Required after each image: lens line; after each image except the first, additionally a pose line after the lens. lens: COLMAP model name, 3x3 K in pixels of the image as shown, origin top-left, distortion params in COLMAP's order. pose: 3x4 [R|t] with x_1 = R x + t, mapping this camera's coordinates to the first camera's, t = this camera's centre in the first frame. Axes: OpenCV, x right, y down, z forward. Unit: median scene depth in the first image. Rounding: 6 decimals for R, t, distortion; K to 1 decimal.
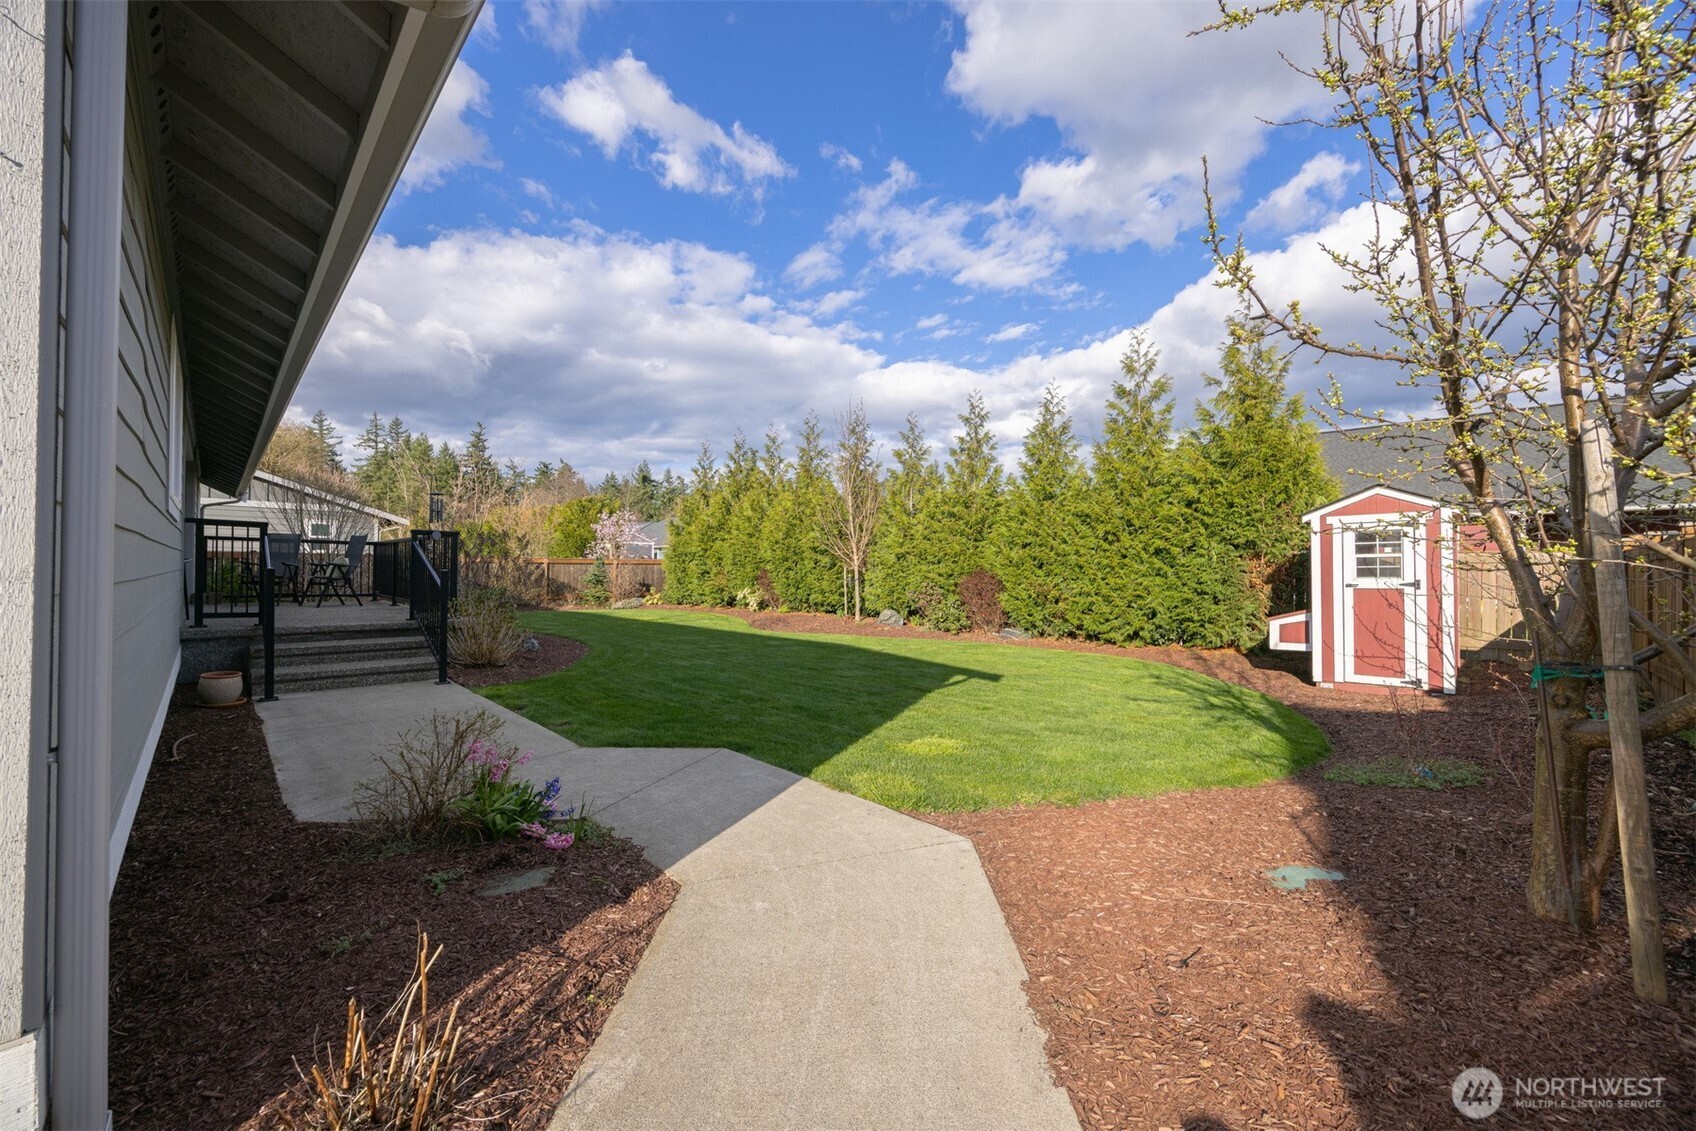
lens RADIAL K [[653.3, 0, 844.7], [0, 653.3, 565.7], [0, 0, 1]] dist [-0.000227, -0.000022]
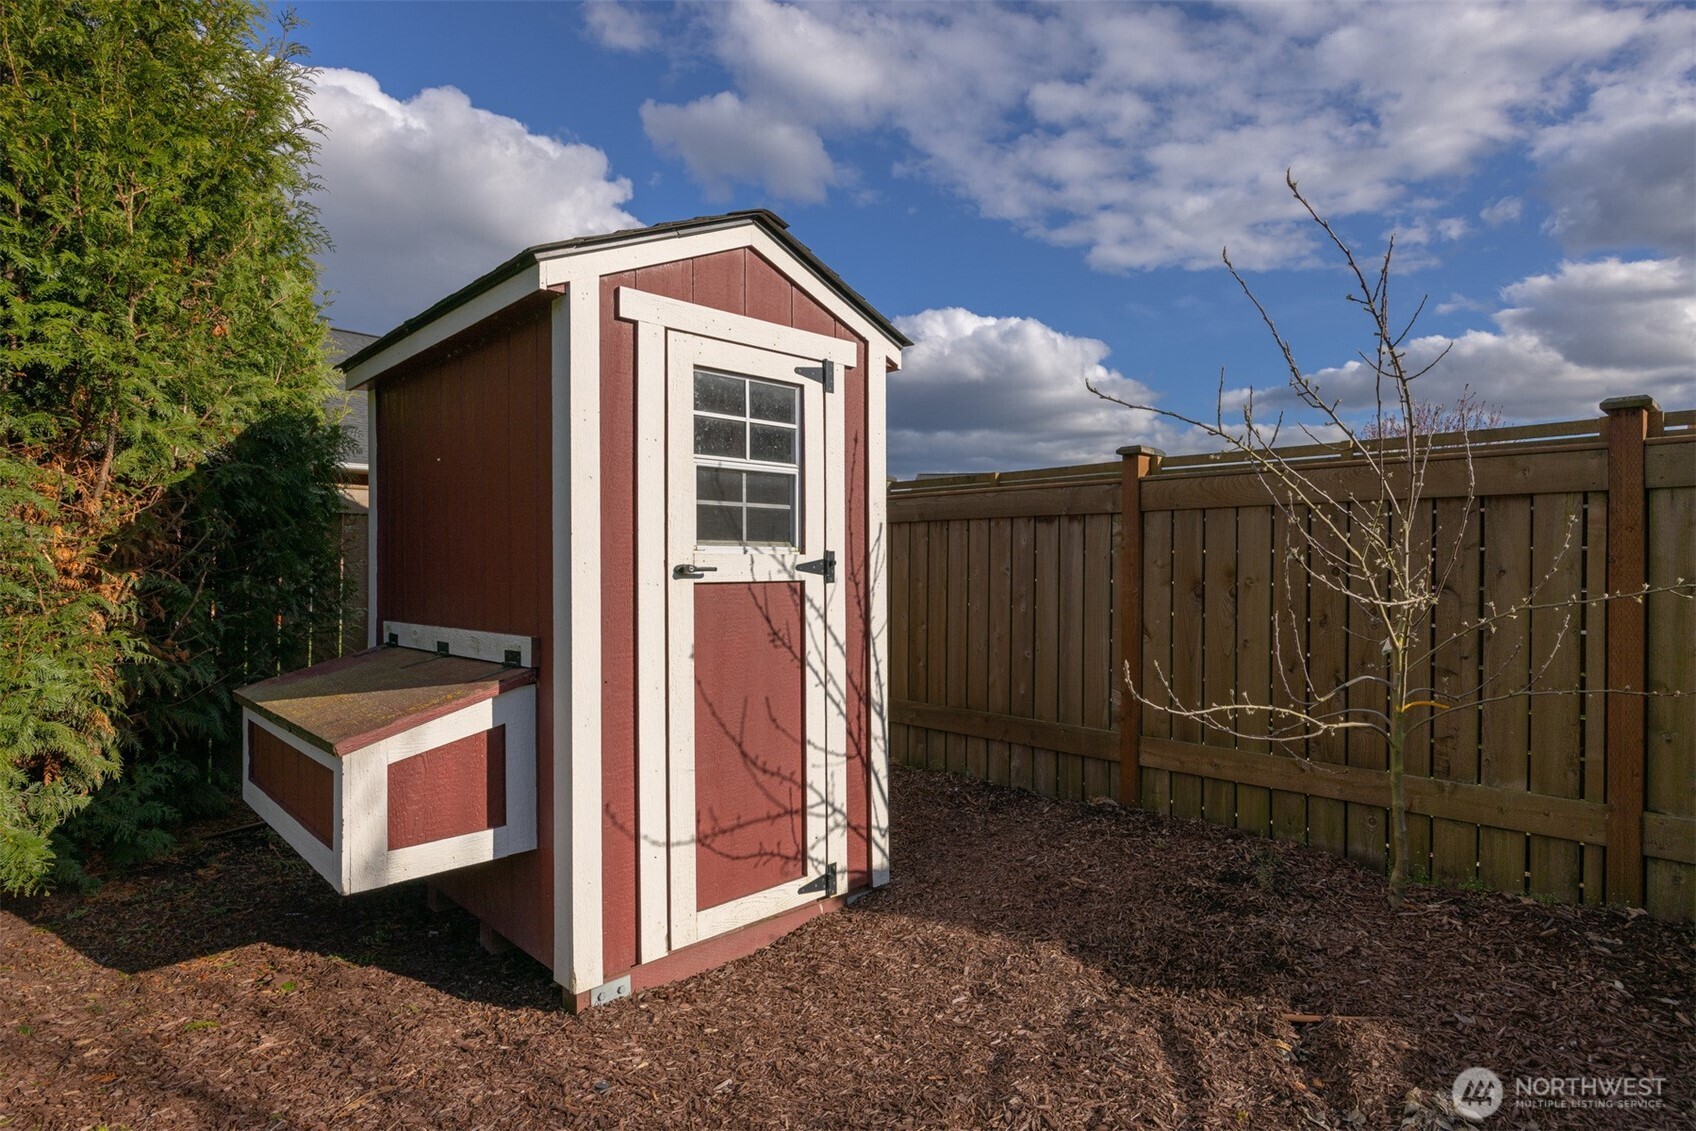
lens RADIAL K [[884.9, 0, 845.8], [0, 884.9, 562.5], [0, 0, 1]] dist [-0.001642, -0.000316]
pose [[0.023103, 0.000401, 0.999733, 0.432488], [-0.019929, 0.999801, 0.000060, 0.025818], [-0.999534, -0.019925, 0.023107, 0.947031]]
